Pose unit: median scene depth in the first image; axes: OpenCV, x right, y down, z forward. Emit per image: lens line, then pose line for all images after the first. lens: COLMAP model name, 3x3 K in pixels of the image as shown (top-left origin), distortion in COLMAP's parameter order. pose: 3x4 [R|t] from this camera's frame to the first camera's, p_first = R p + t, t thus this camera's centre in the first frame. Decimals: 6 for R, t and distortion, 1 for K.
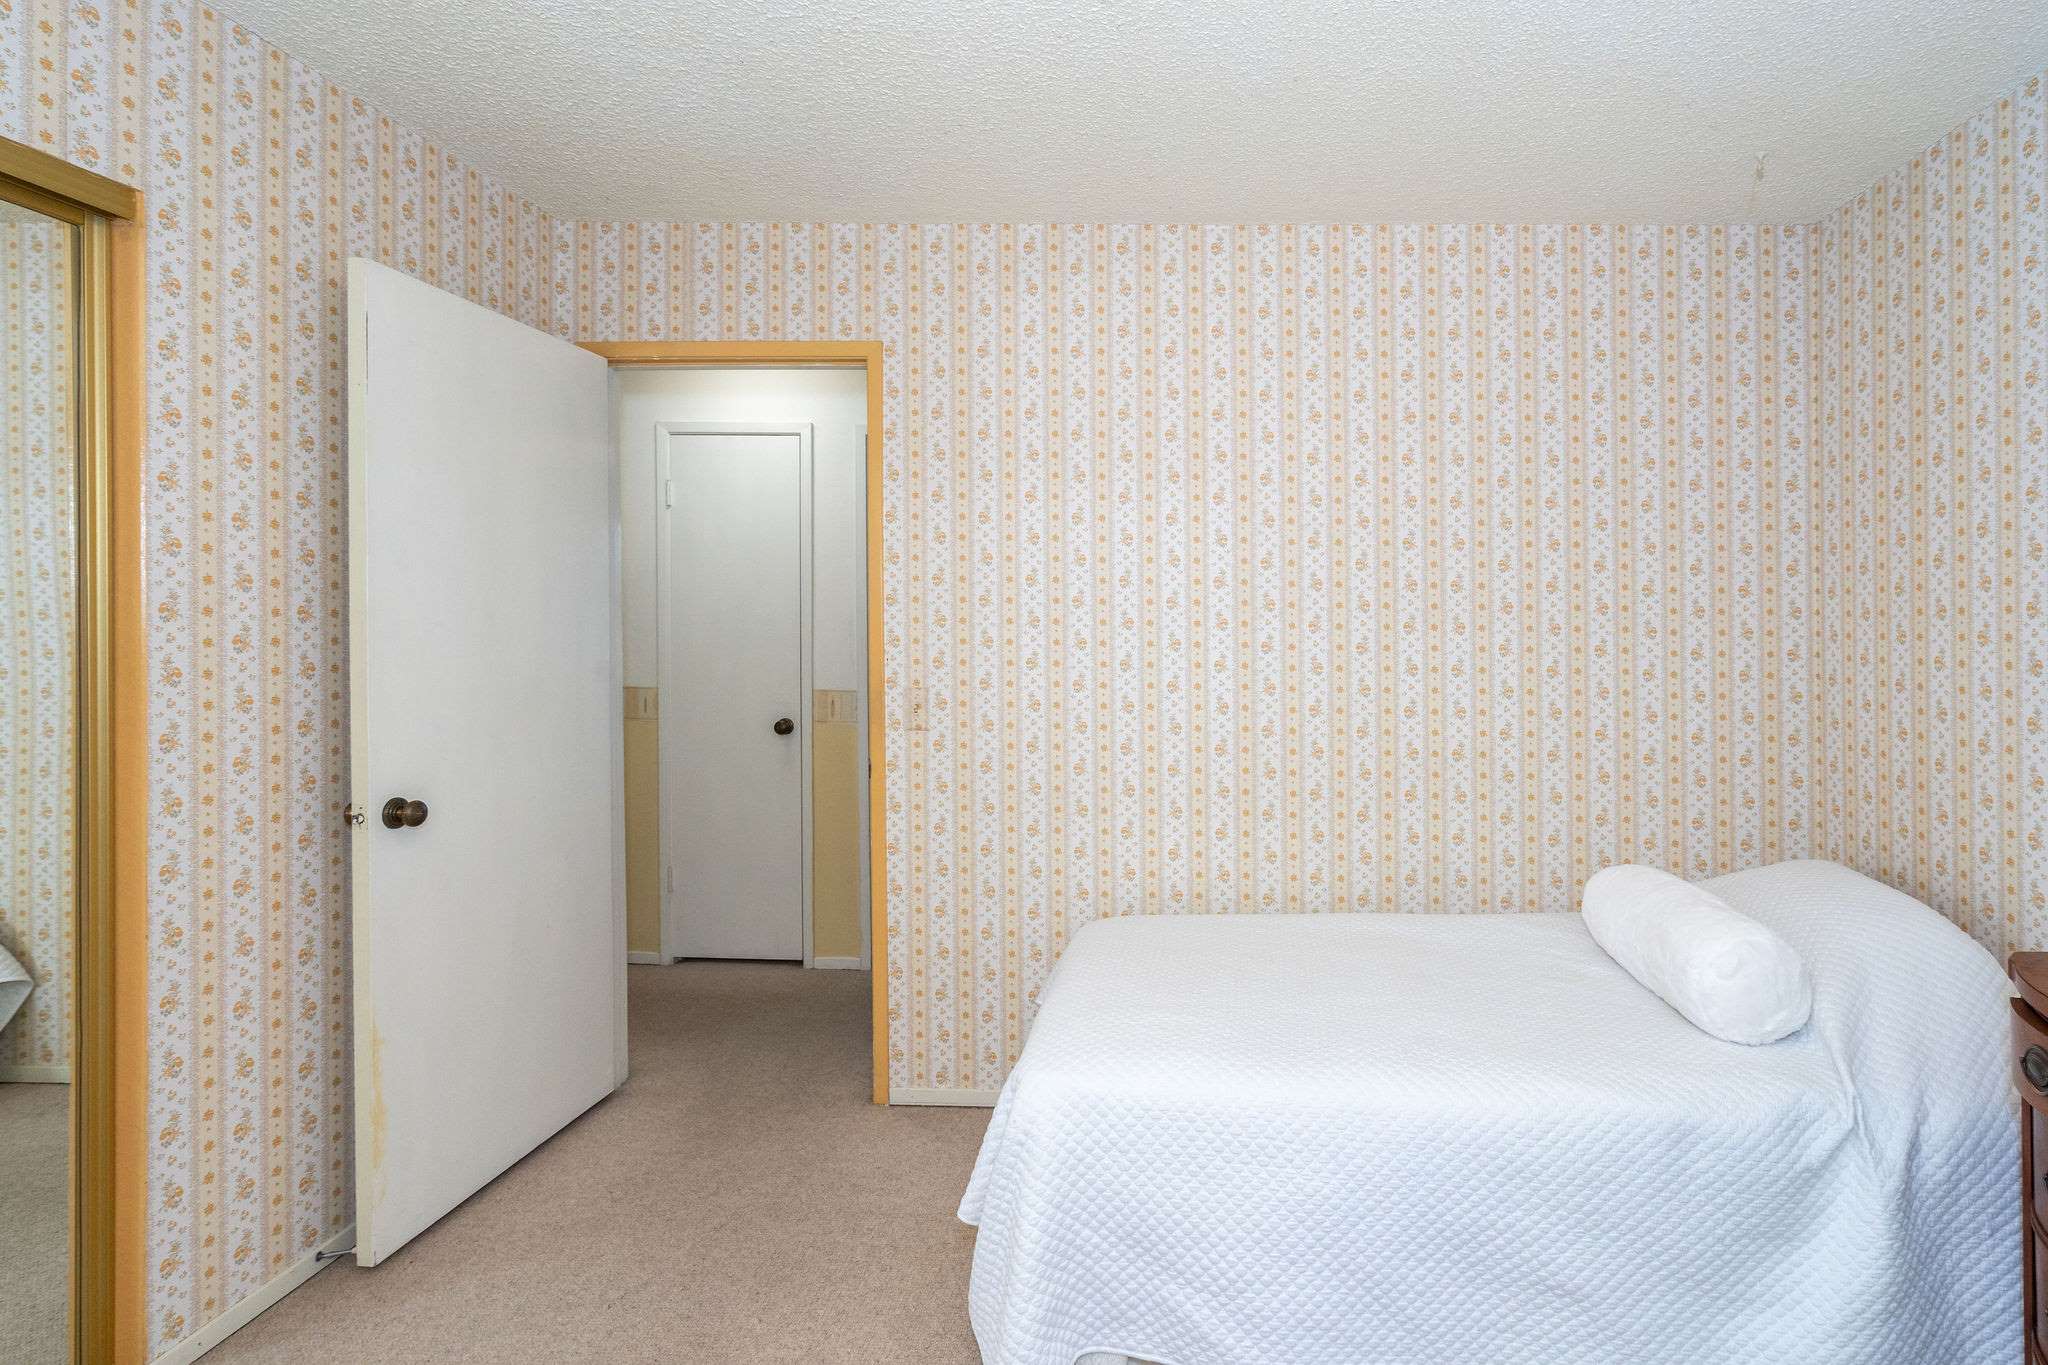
lens RADIAL K [[931.0, 0, 1031.3], [0, 931.0, 633.7], [0, 0, 1]] dist [-0.003877, 0.001289]
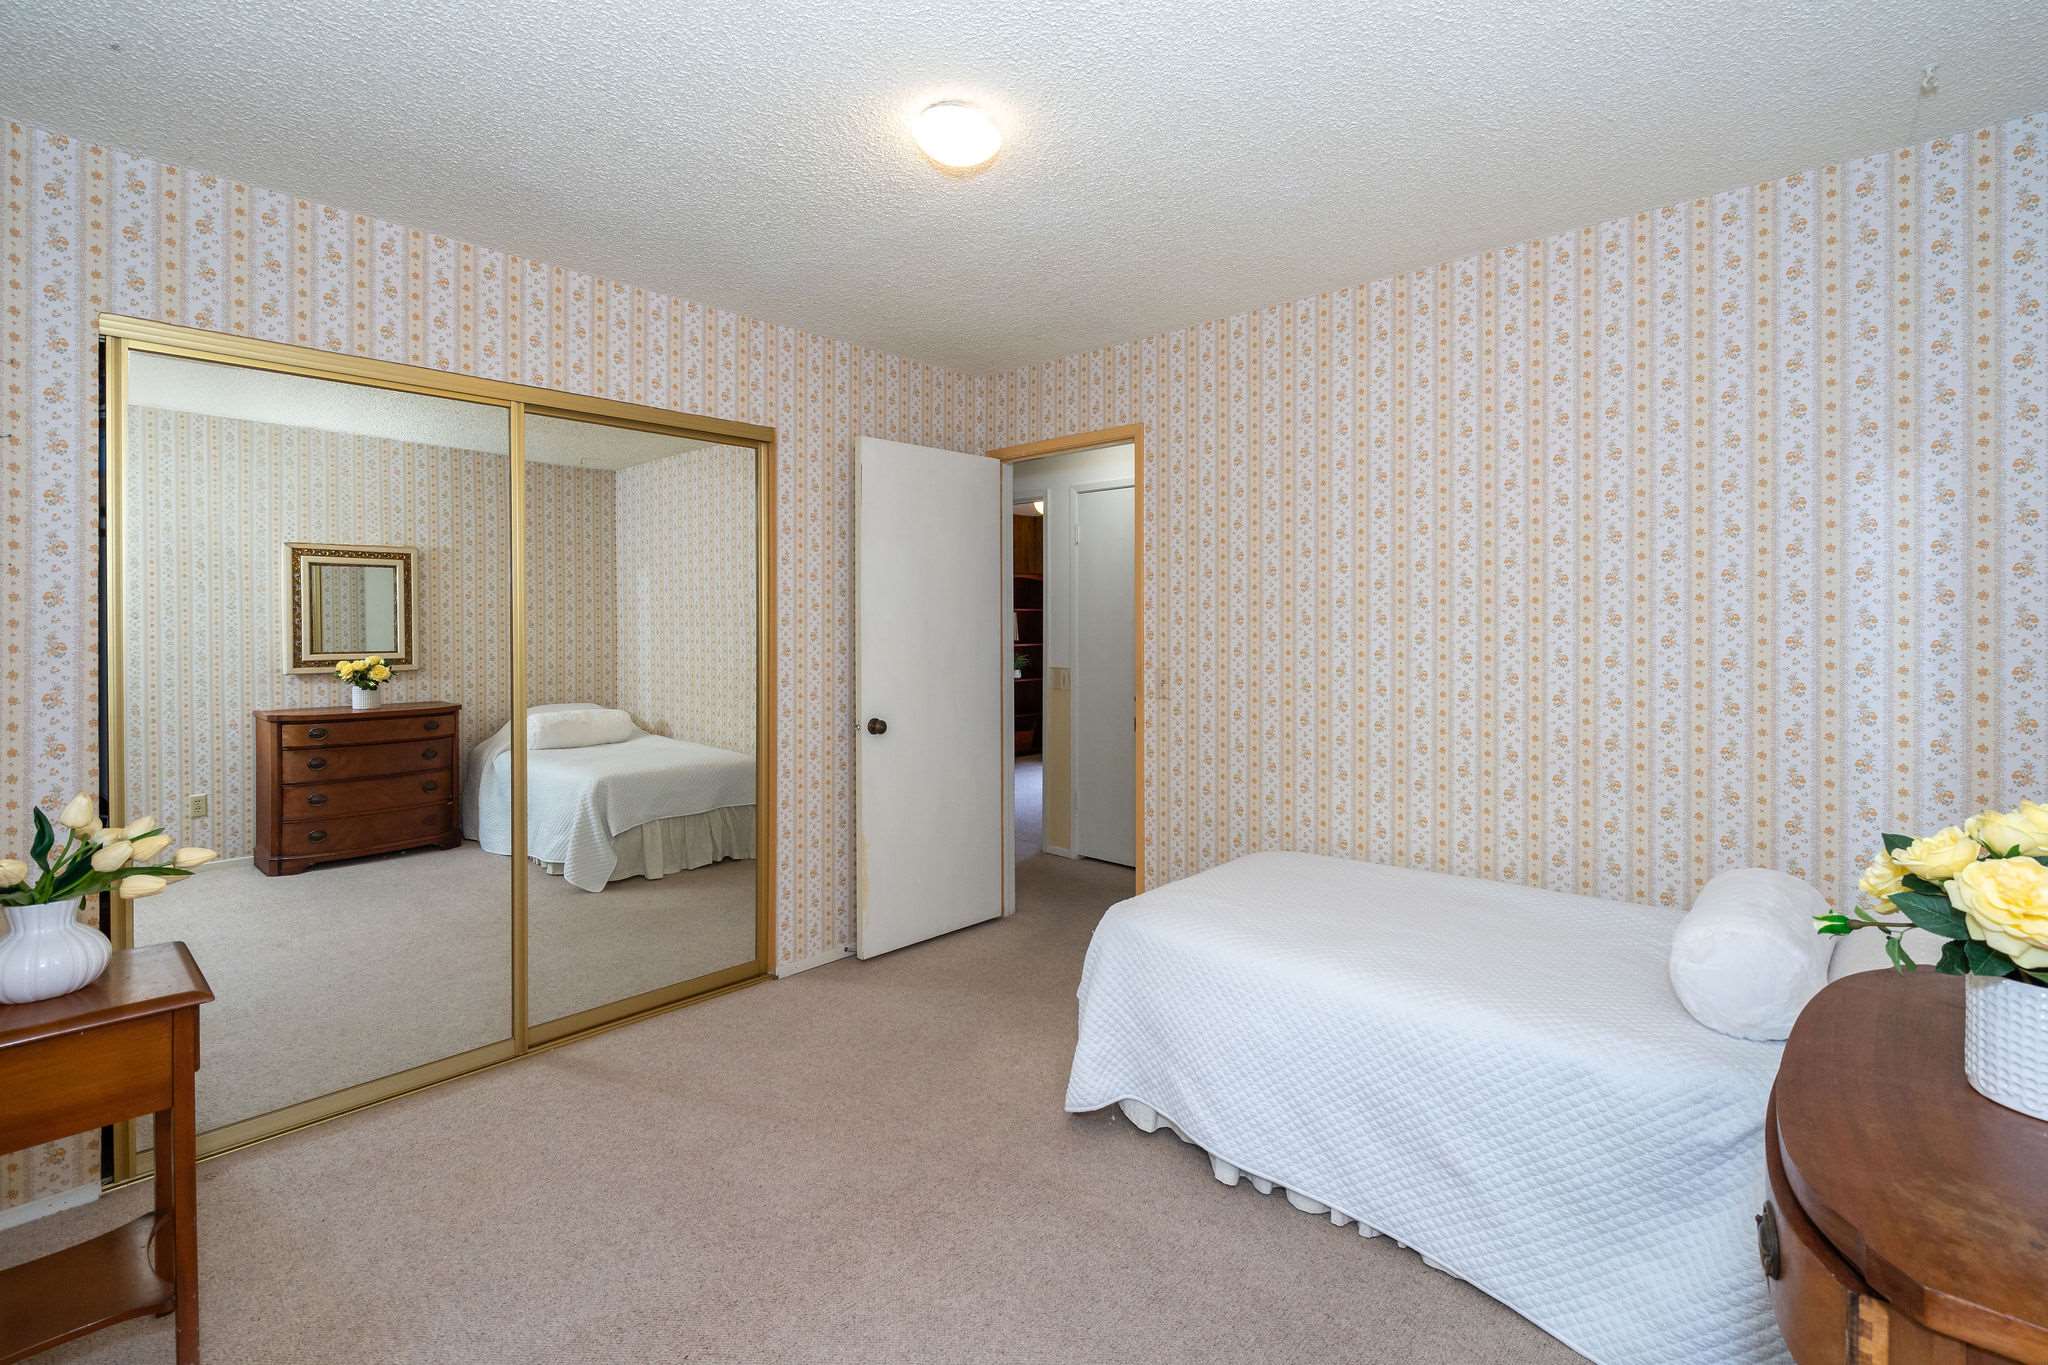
lens RADIAL K [[931.0, 0, 1031.3], [0, 931.0, 633.7], [0, 0, 1]] dist [-0.003877, 0.001289]
pose [[0.757954, -0.004966, -0.652290, 0.638612], [0.004405, 0.999987, -0.002495, 0.008704], [0.652294, -0.000982, 0.757966, -0.182460]]
